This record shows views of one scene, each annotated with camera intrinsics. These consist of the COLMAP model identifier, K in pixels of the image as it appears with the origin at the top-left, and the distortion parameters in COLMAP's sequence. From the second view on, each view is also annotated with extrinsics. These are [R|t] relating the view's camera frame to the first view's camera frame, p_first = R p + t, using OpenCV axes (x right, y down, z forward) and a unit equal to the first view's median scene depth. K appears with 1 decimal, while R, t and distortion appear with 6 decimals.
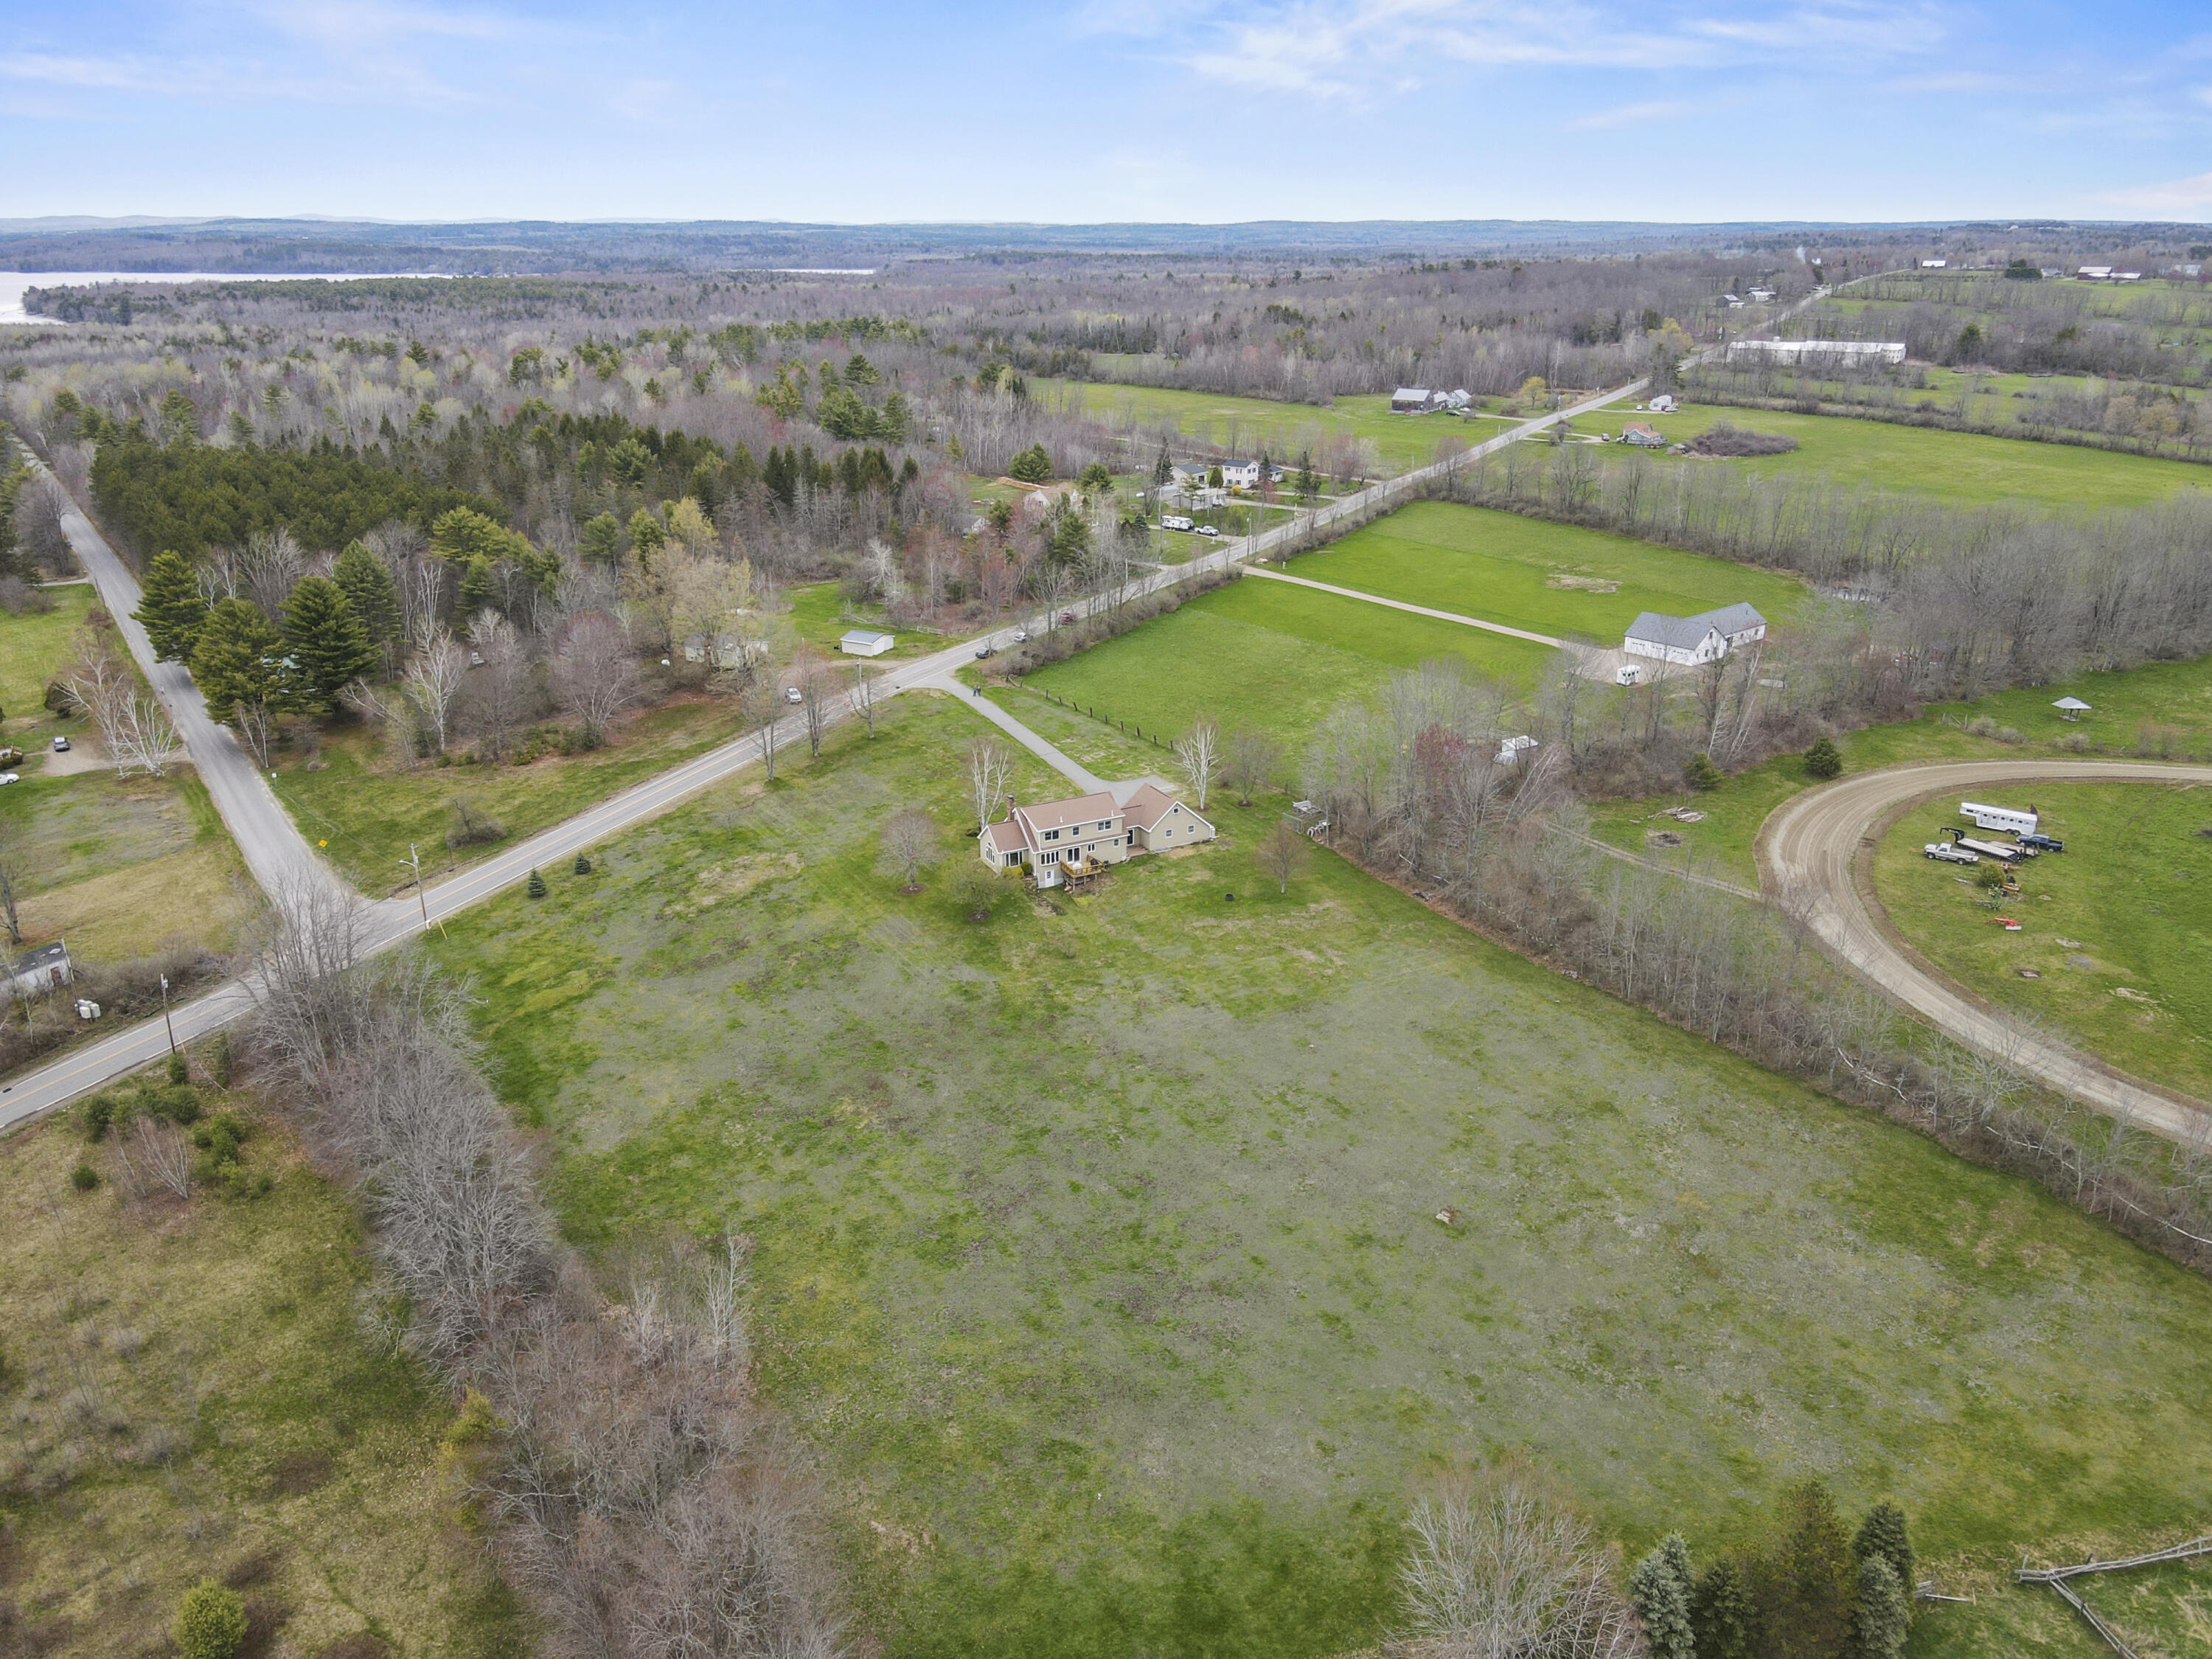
lens RADIAL K [[1618.6, 0, 1109.9], [0, 1618.6, 829.7], [0, 0, 1]] dist [0.001782, 0.022181]
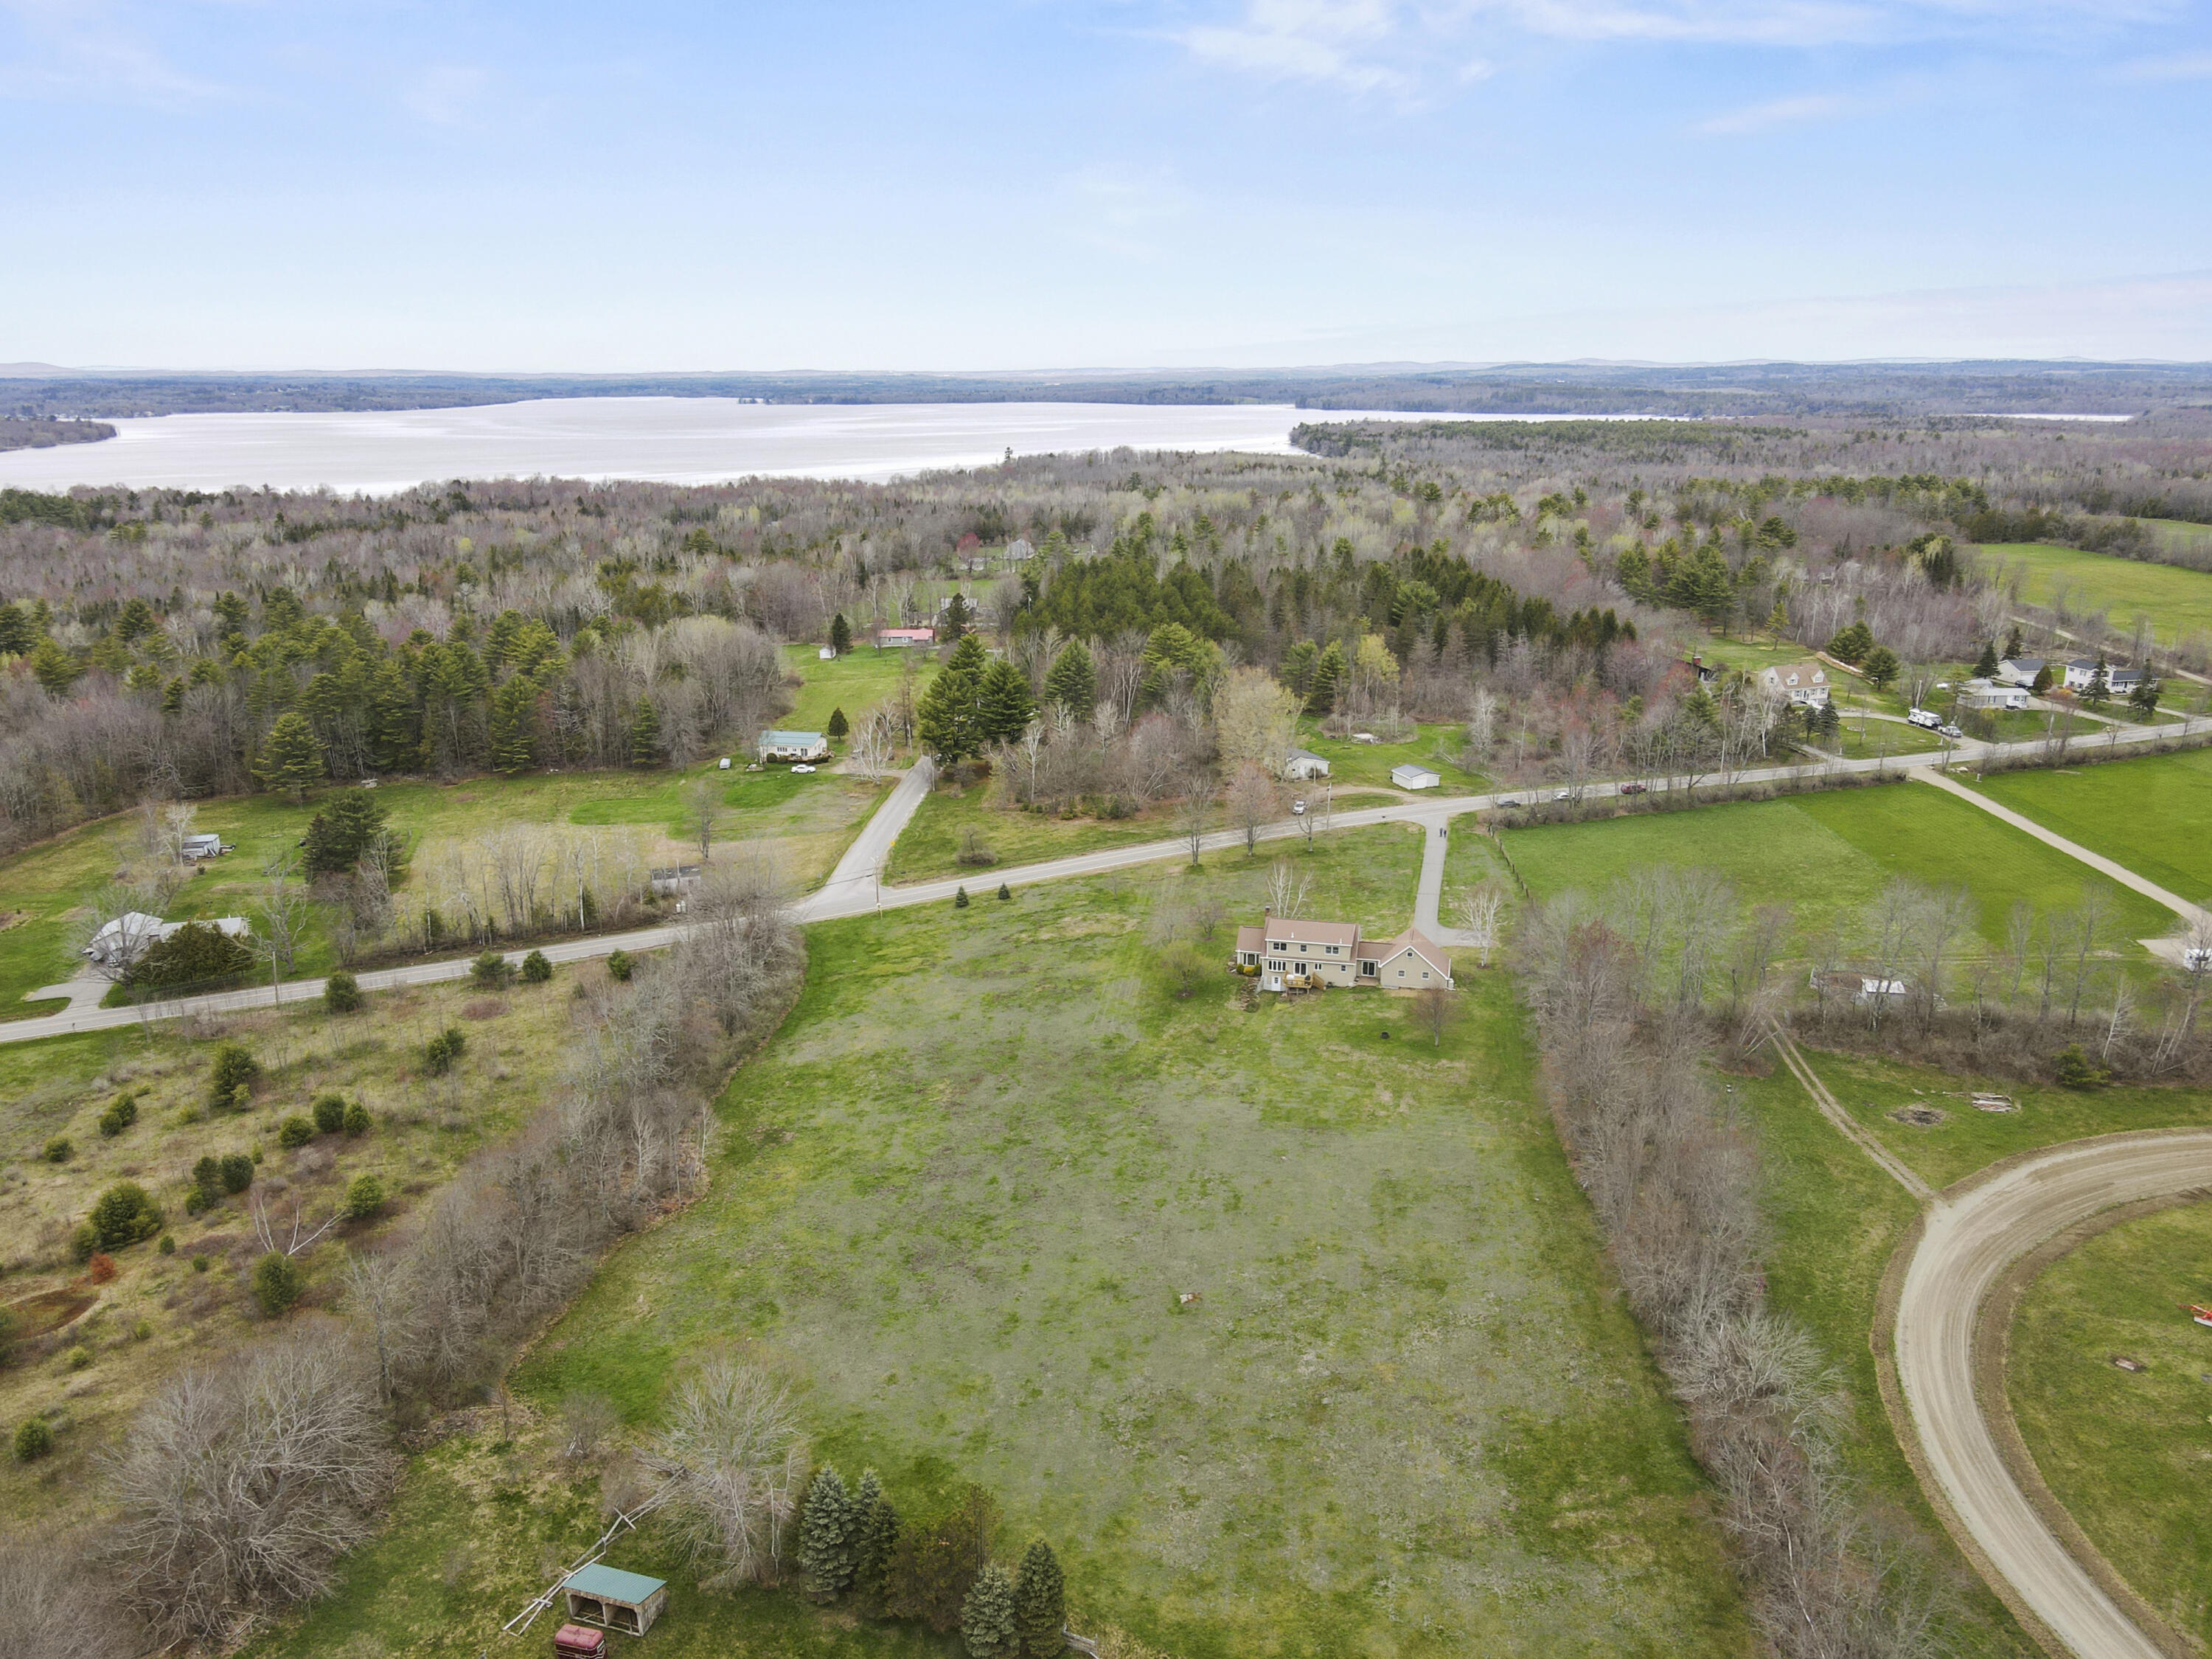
lens RADIAL K [[1634.5, 0, 1105.5], [0, 1634.5, 832.3], [0, 0, 1]] dist [-0.001875, 0.035824]
pose [[0.758093, 0.178095, -0.627357, 0.568598], [-0.227247, 0.973836, 0.001851, -0.048020], [0.611272, 0.141161, 0.778730, 0.014727]]
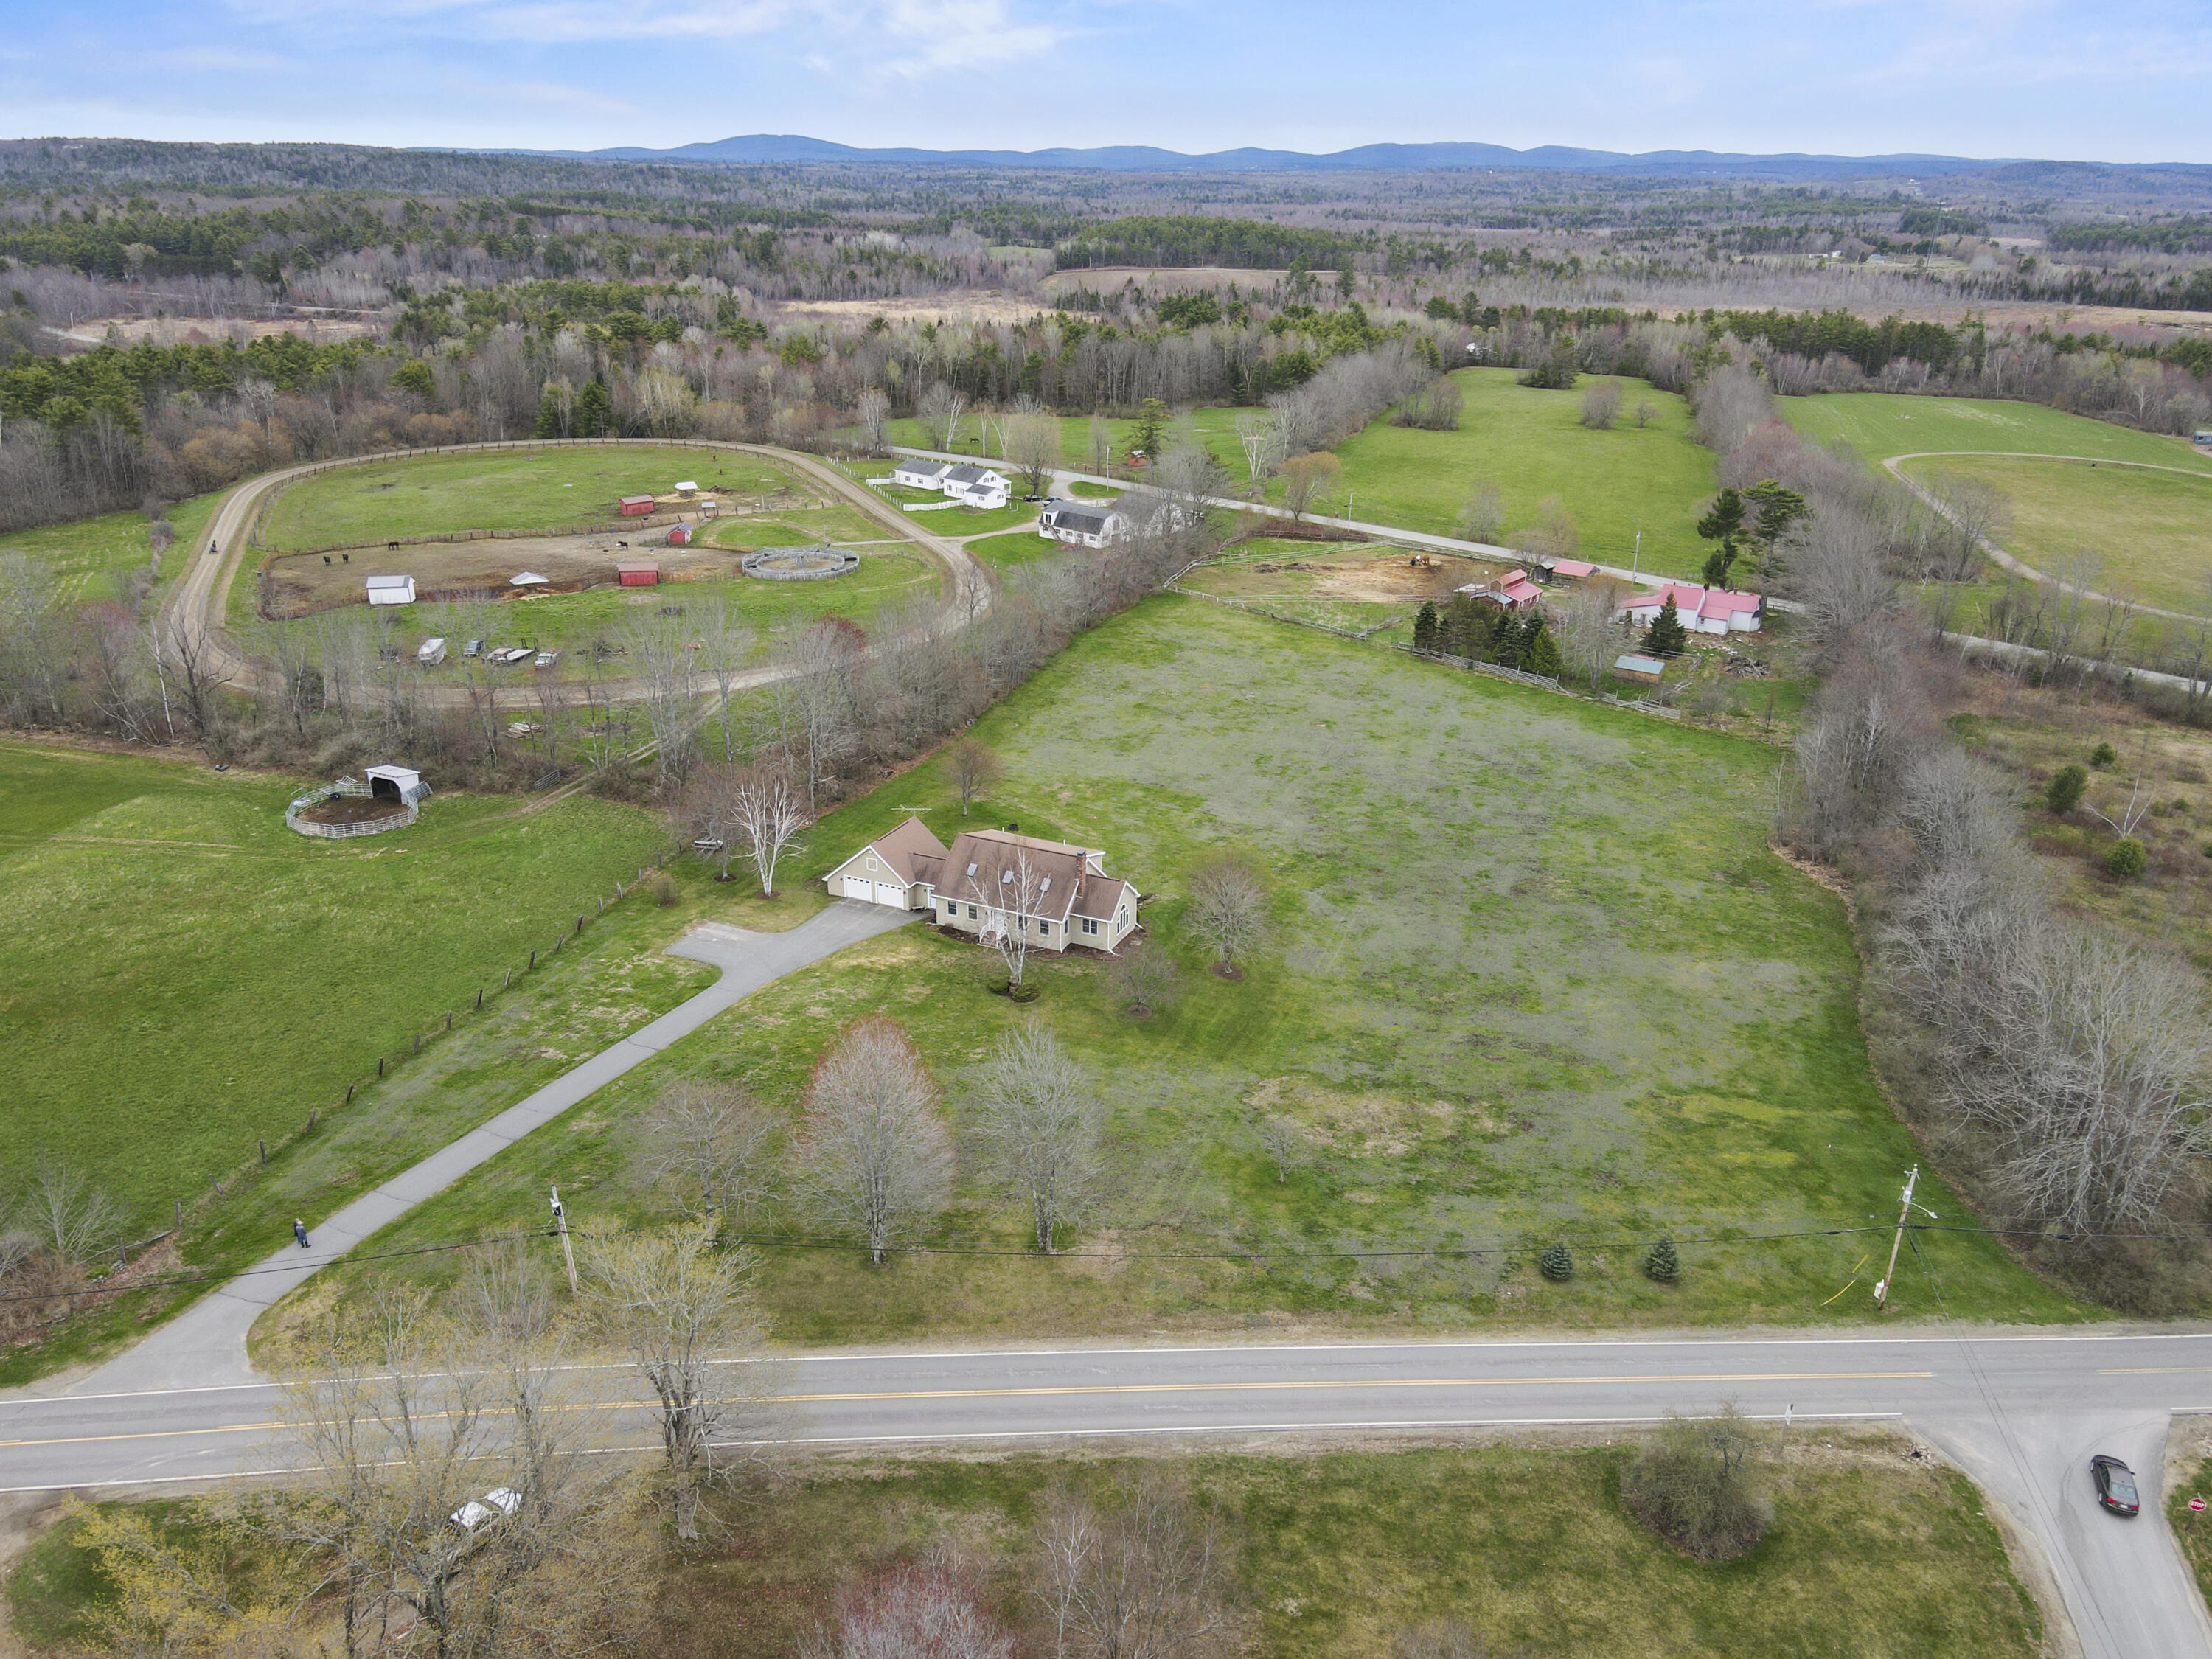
lens RADIAL K [[1634.5, 0, 1105.5], [0, 1634.5, 832.3], [0, 0, 1]] dist [-0.001875, 0.035824]
pose [[-0.610888, -0.299261, 0.732980, -0.589536], [0.272646, 0.789662, 0.549635, -0.416974], [-0.743290, 0.535609, -0.400802, 1.268253]]
